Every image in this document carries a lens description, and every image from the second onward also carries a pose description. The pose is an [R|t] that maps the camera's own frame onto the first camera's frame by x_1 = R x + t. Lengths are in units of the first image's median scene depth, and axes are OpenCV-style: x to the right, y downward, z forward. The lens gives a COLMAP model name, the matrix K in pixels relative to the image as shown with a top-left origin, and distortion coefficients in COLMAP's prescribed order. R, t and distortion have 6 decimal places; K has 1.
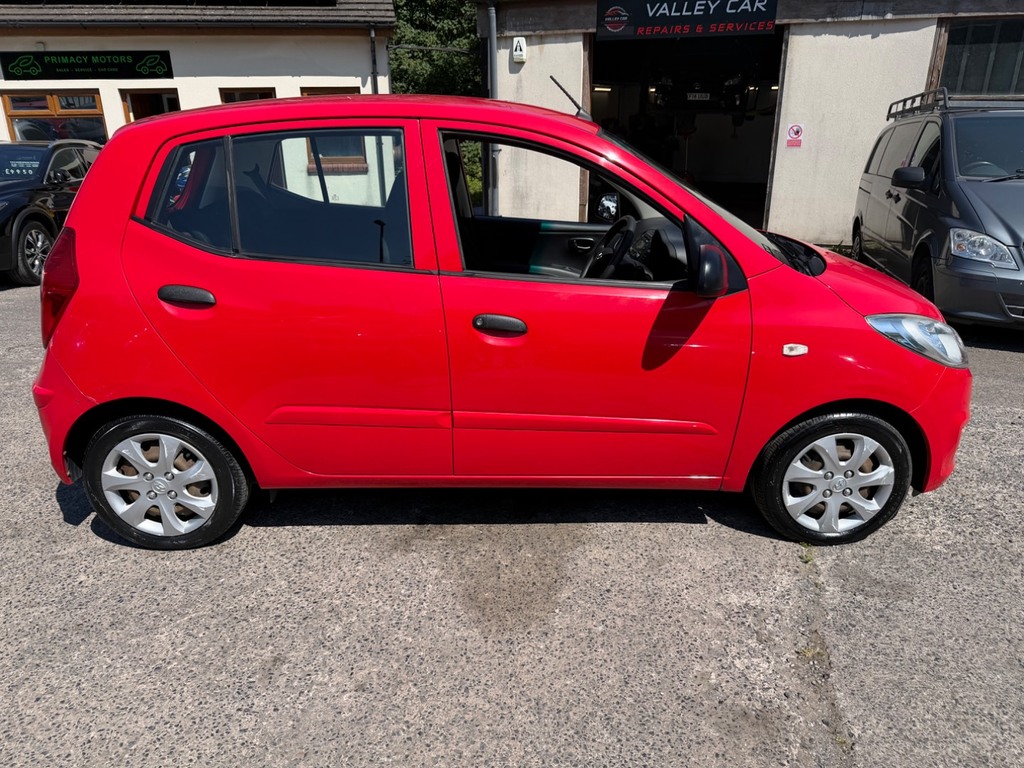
lens RADIAL K [[716.9, 0, 507.9], [0, 716.9, 385.4], [0, 0, 1]] dist [0.000924, -0.014080]
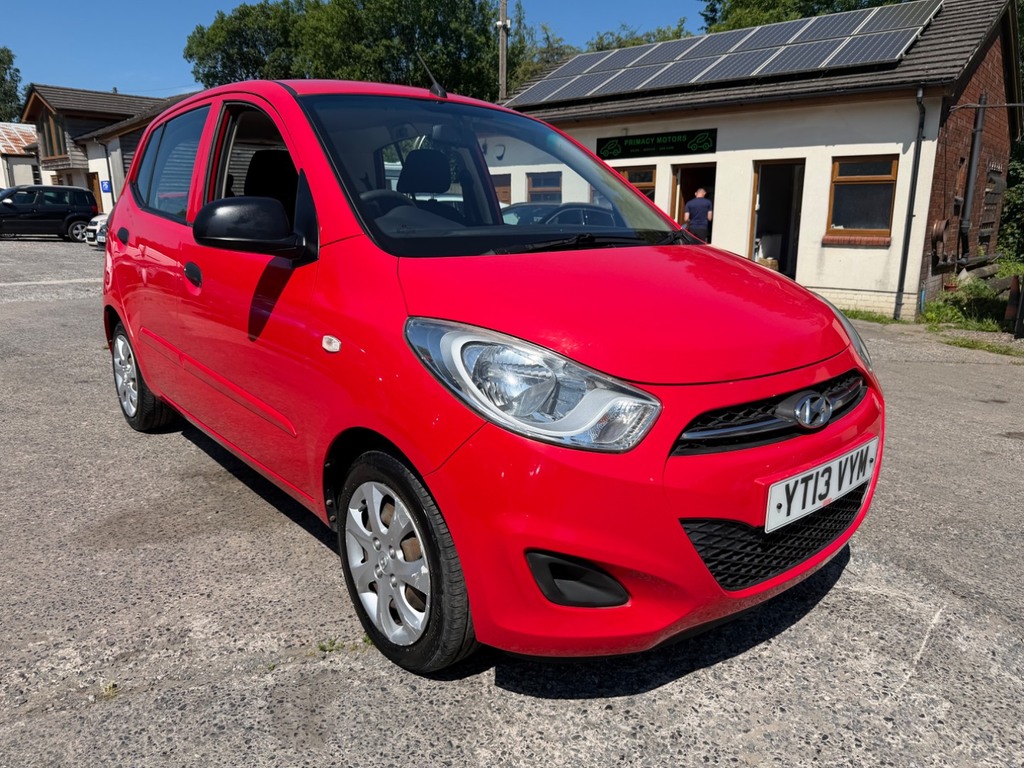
lens RADIAL K [[716.9, 0, 507.3], [0, 716.9, 380.5], [0, 0, 1]] dist [0.000924, -0.014080]
pose [[0.639318, 0.186269, -0.746040, 0.208350], [-0.277775, 0.960644, 0.001812, -0.012654], [0.717017, 0.206073, 0.665899, 0.123571]]
